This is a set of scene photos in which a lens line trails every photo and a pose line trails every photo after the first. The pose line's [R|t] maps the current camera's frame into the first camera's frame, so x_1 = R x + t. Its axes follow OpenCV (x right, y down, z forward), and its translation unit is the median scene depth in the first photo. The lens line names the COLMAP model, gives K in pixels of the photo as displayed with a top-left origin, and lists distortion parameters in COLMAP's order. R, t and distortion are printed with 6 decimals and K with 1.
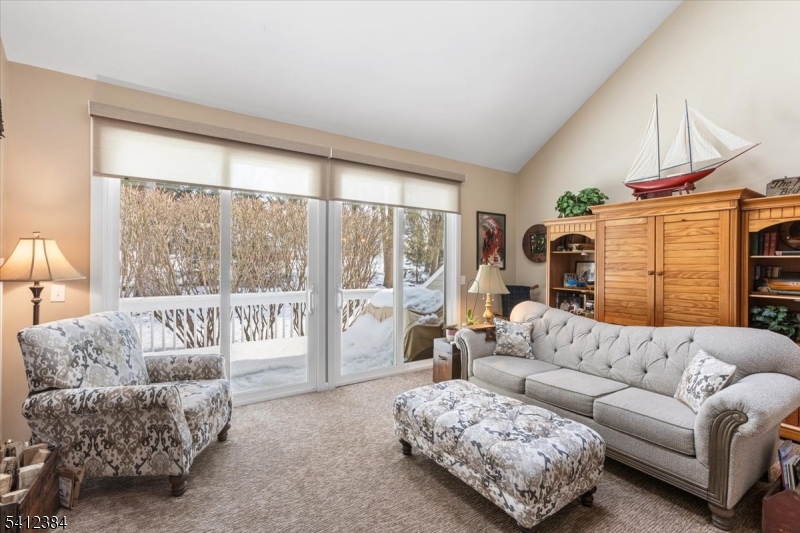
lens RADIAL K [[353.2, 0, 392.1], [0, 353.2, 264.6], [0, 0, 1]] dist [-0.007415, 0.003818]
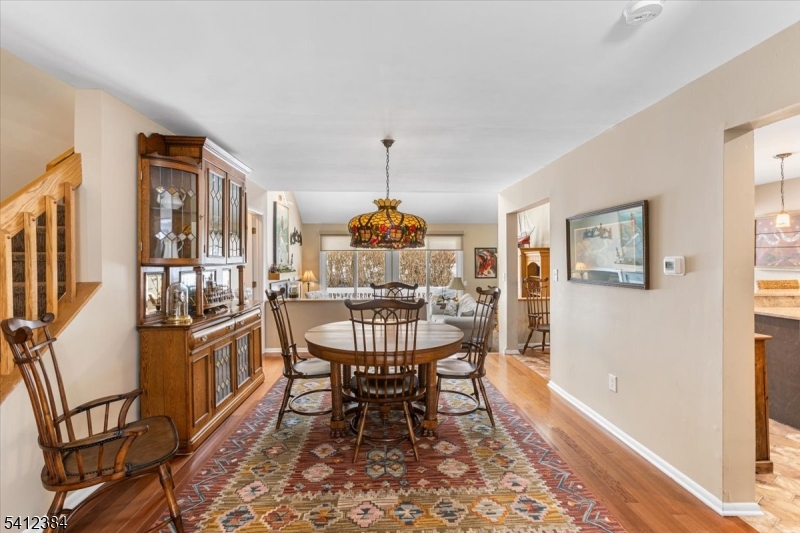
lens RADIAL K [[353.2, 0, 398.8], [0, 353.2, 264.7], [0, 0, 1]] dist [-0.007415, 0.003818]
pose [[0.866812, -0.004102, -0.498619, 1.115022], [0.007019, 0.999967, 0.003976, -0.092025], [0.498586, -0.006947, 0.866812, -1.166698]]
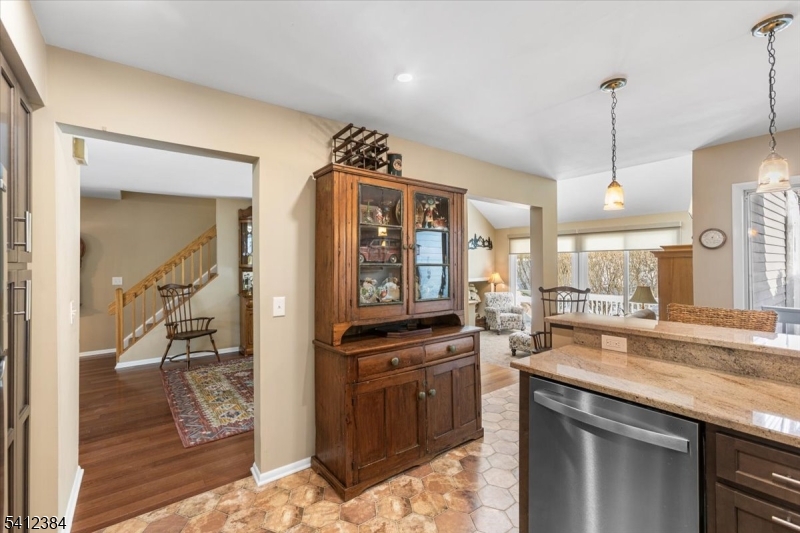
lens RADIAL K [[353.2, 0, 399.4], [0, 353.2, 264.1], [0, 0, 1]] dist [-0.007415, 0.003818]
pose [[0.085576, -0.006597, -0.996310, 1.908129], [0.000874, 0.999978, -0.006546, -0.095298], [0.996331, -0.000310, 0.085580, -0.304502]]
